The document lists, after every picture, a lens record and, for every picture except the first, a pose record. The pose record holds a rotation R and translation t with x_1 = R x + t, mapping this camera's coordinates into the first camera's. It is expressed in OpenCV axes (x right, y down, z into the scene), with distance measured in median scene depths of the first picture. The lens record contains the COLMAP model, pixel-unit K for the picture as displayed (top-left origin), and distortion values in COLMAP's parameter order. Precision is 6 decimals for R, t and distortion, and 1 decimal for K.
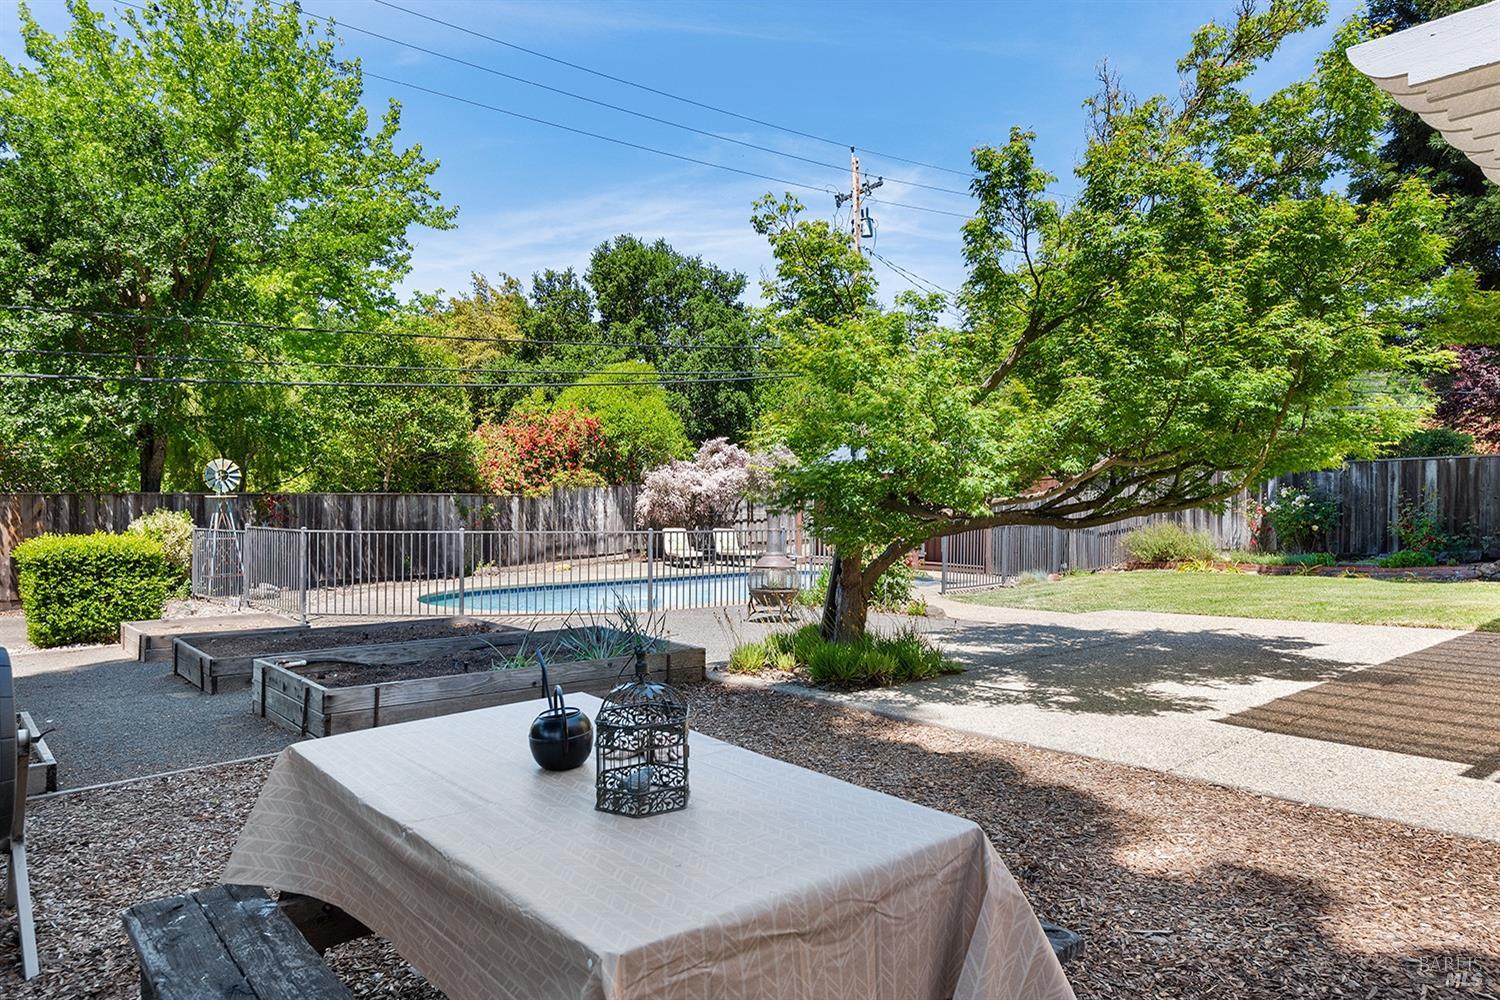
lens RADIAL K [[958.4, 0, 750.0], [0, 958.4, 500.0], [0, 0, 1]] dist [0.020976, 0.000192]
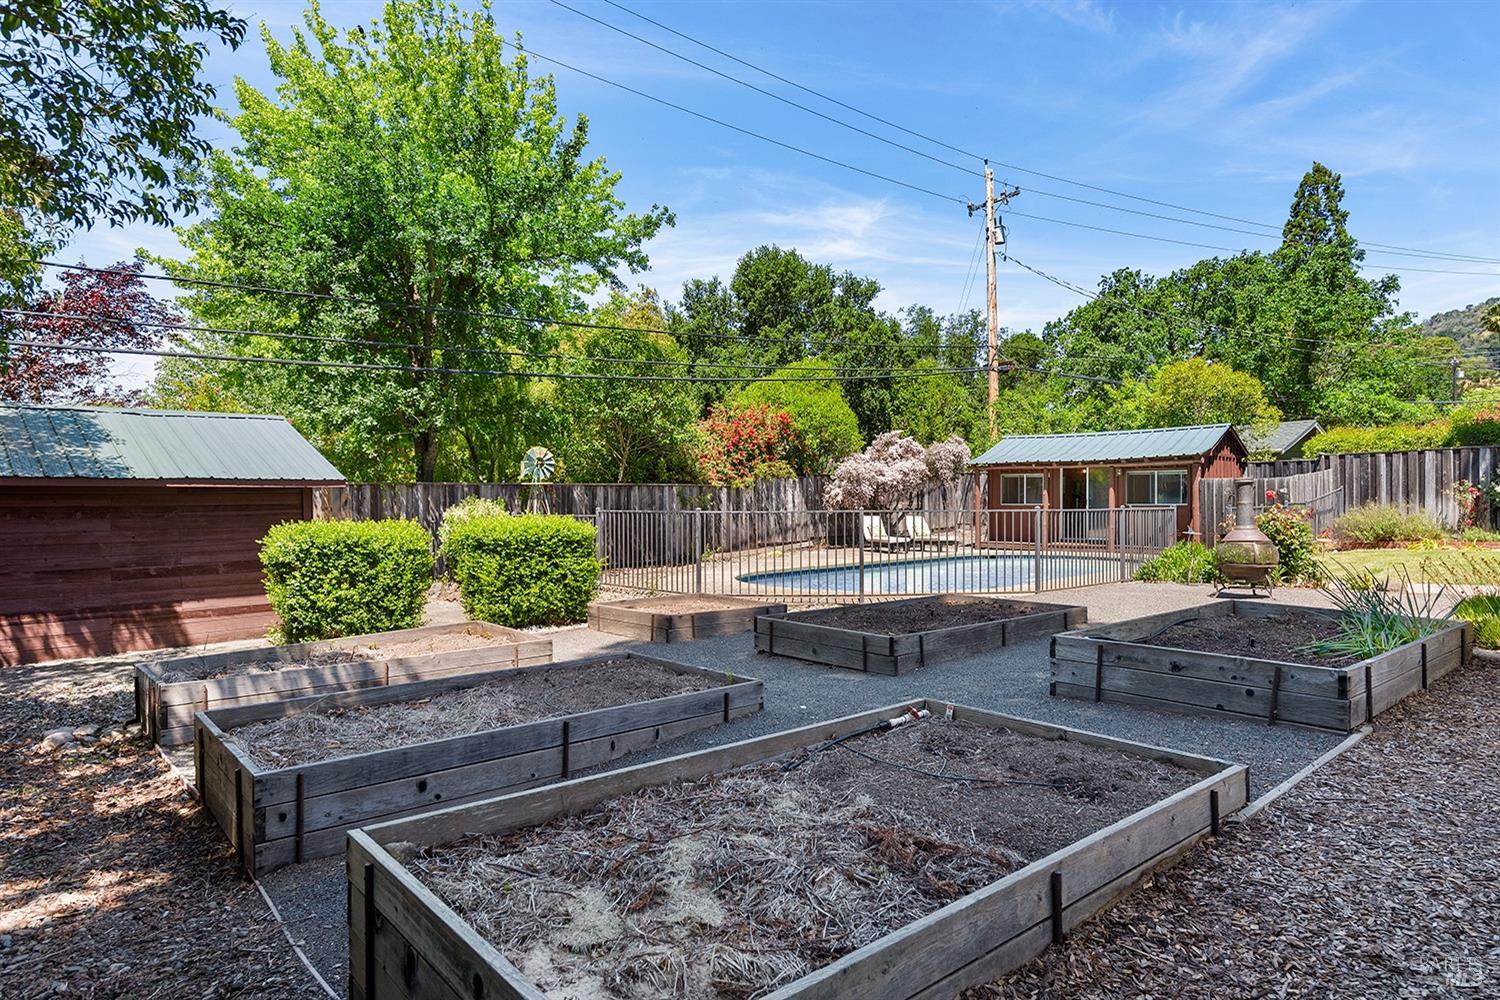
lens RADIAL K [[857.0, 0, 750.0], [0, 857.0, 500.0], [0, 0, 1]] dist [0.025408, -0.000539]
pose [[0.999919, -0.010778, 0.006817, -0.210668], [0.010779, 0.999942, -0.000141, 0.010364], [-0.006815, 0.000214, 0.999977, 0.057125]]
